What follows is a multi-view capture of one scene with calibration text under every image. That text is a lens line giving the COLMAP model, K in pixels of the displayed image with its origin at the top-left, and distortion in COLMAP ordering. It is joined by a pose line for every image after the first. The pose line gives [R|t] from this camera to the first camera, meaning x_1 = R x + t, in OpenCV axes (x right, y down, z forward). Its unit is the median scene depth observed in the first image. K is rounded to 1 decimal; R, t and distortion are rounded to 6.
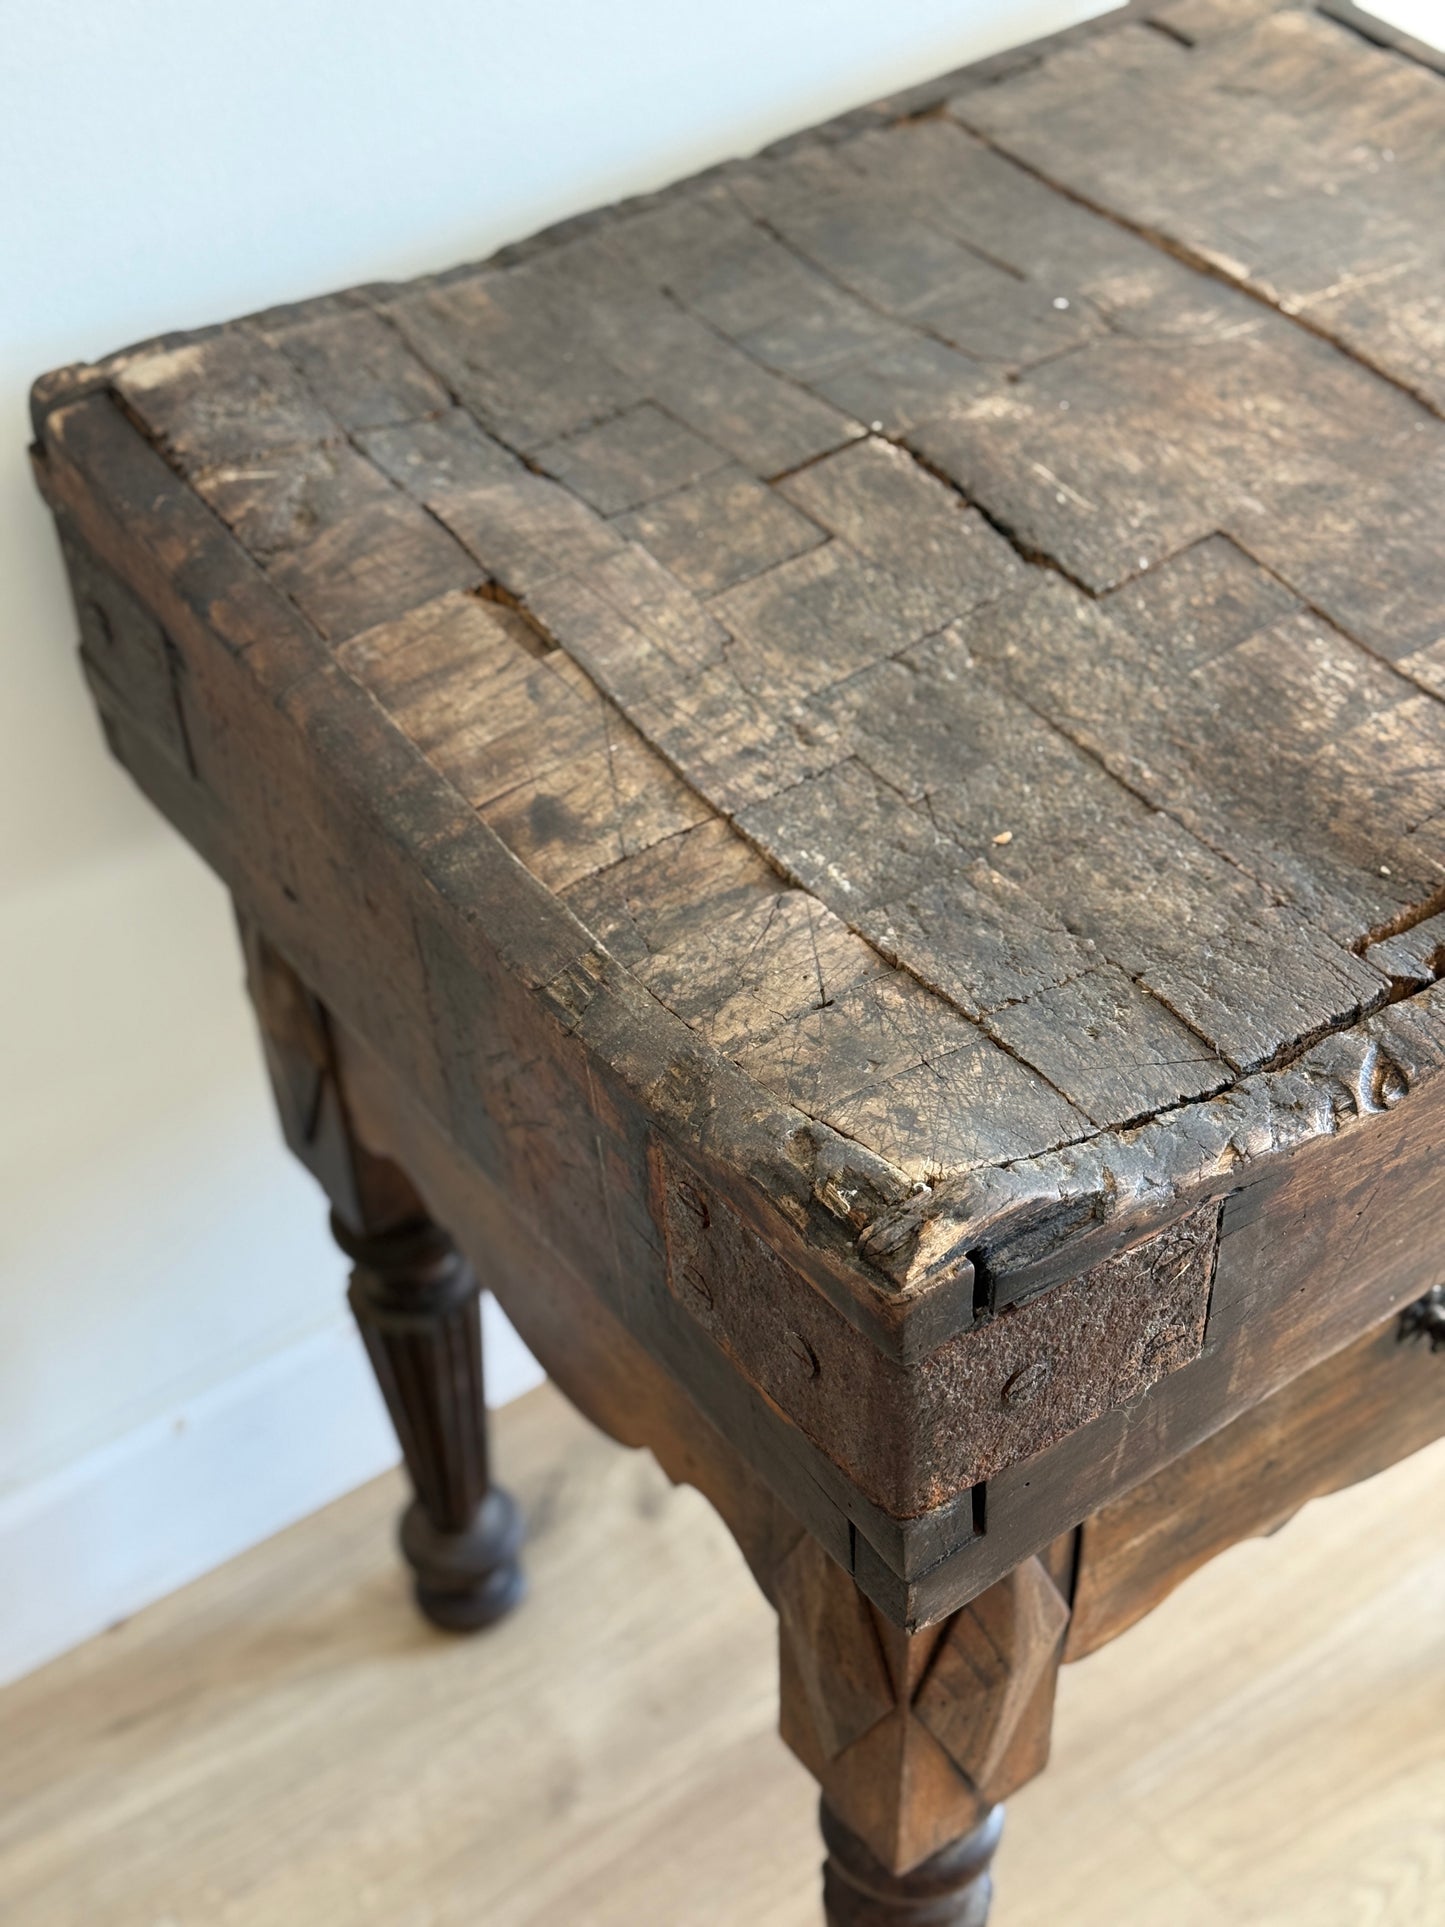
lens RADIAL K [[2726.6, 0, 724.8], [0, 2726.6, 961.4], [0, 0, 1]] dist [0.135099, 0.000000]
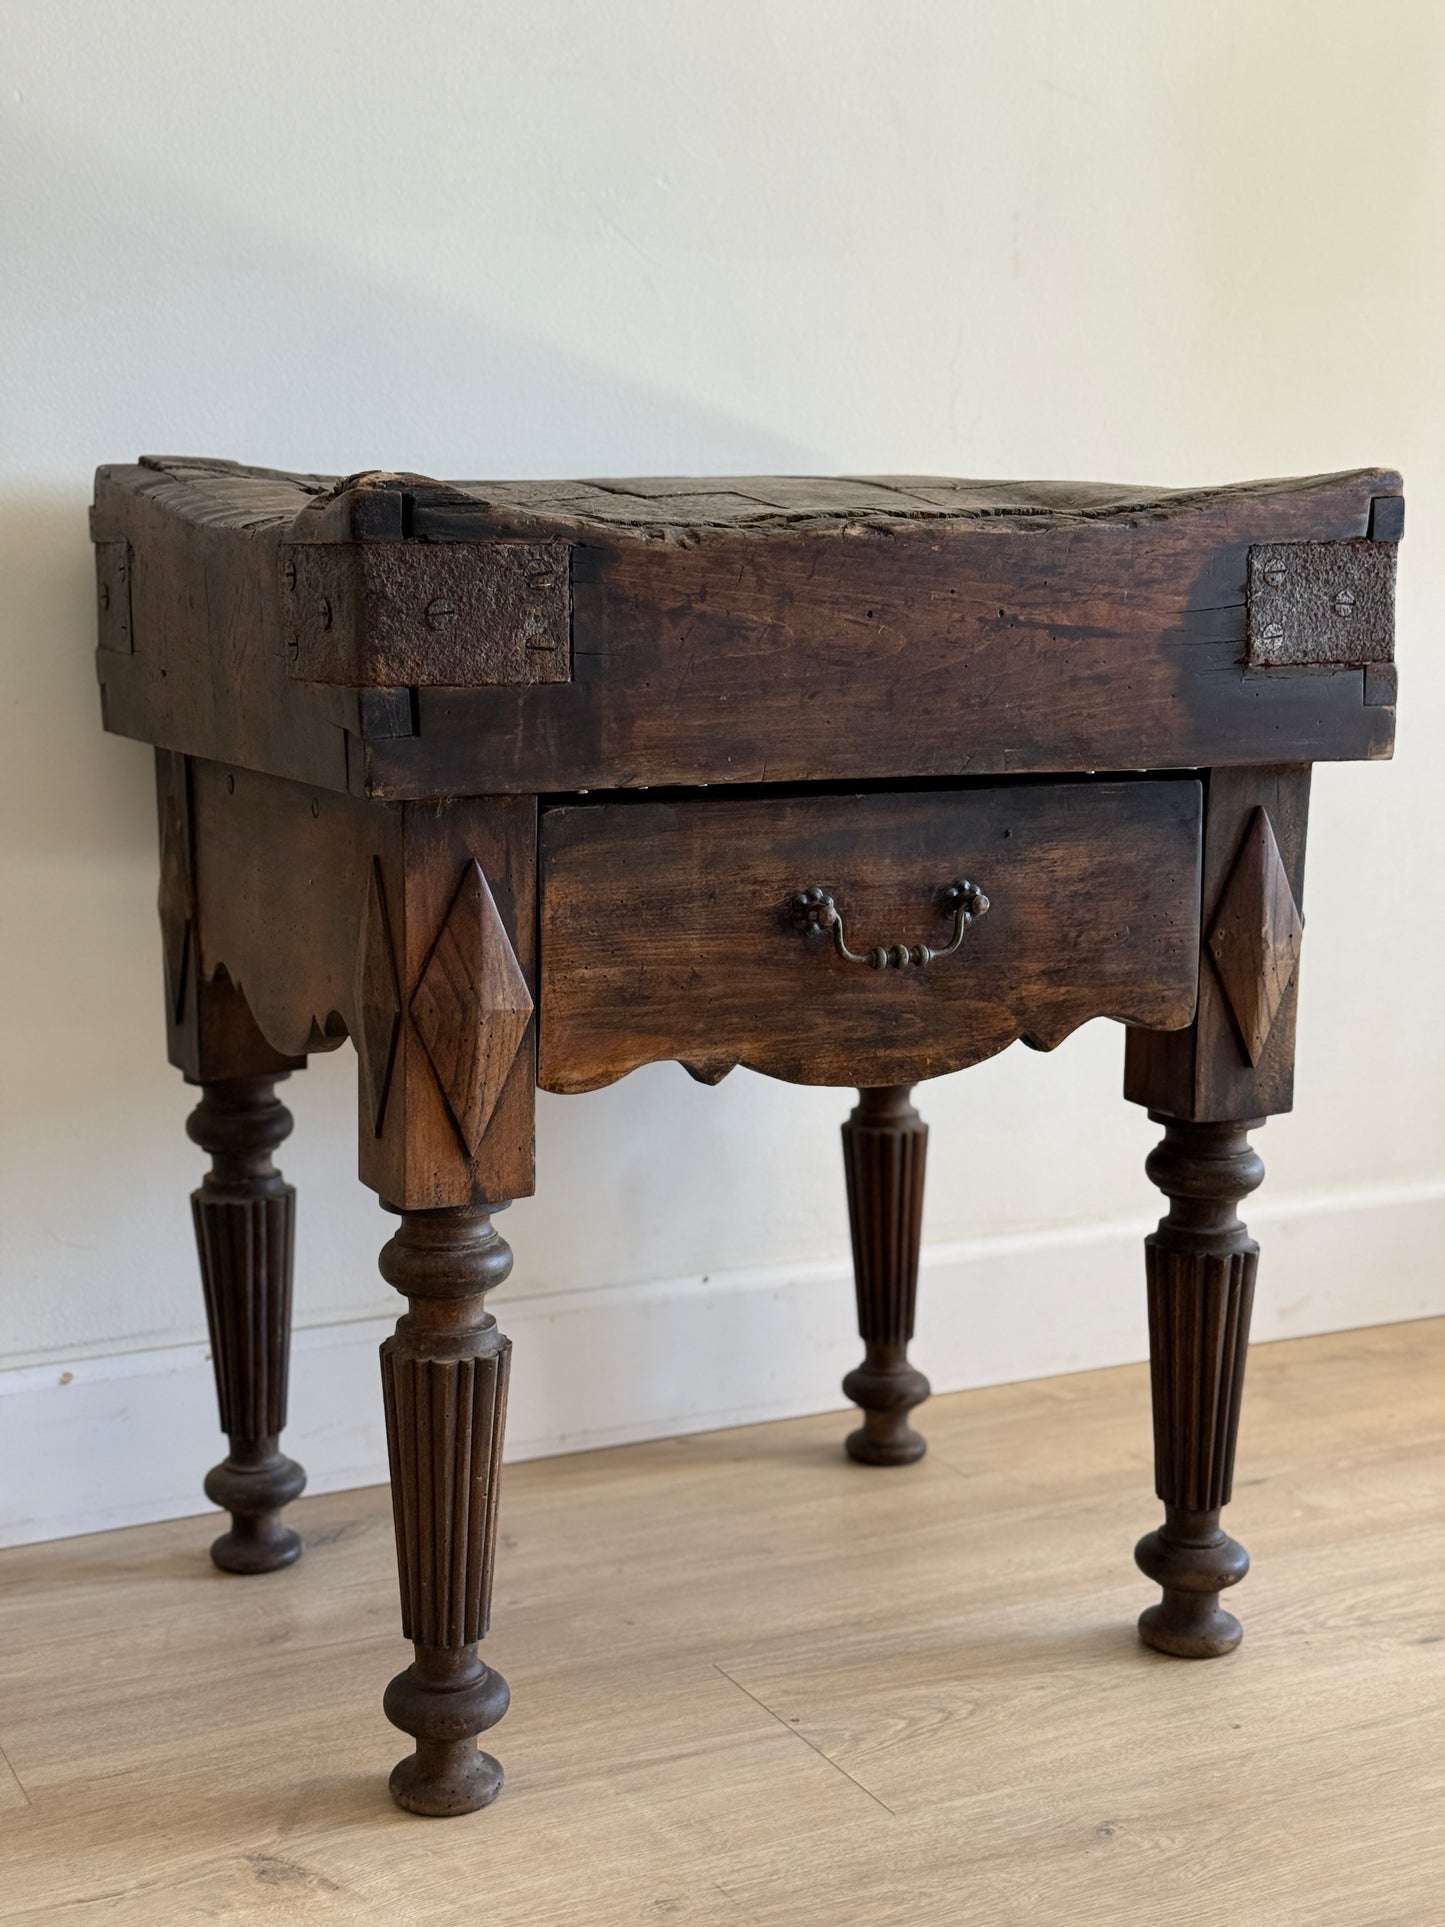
lens RADIAL K [[2726.6, 0, 692.3], [0, 2726.6, 976.1], [0, 0, 1]] dist [0.135099, 0.000000]
pose [[0.985068, 0.056613, -0.162591, 0.459655], [-0.135105, 0.839546, -0.526221, 1.013488], [0.106711, 0.540331, 0.834659, -0.258742]]
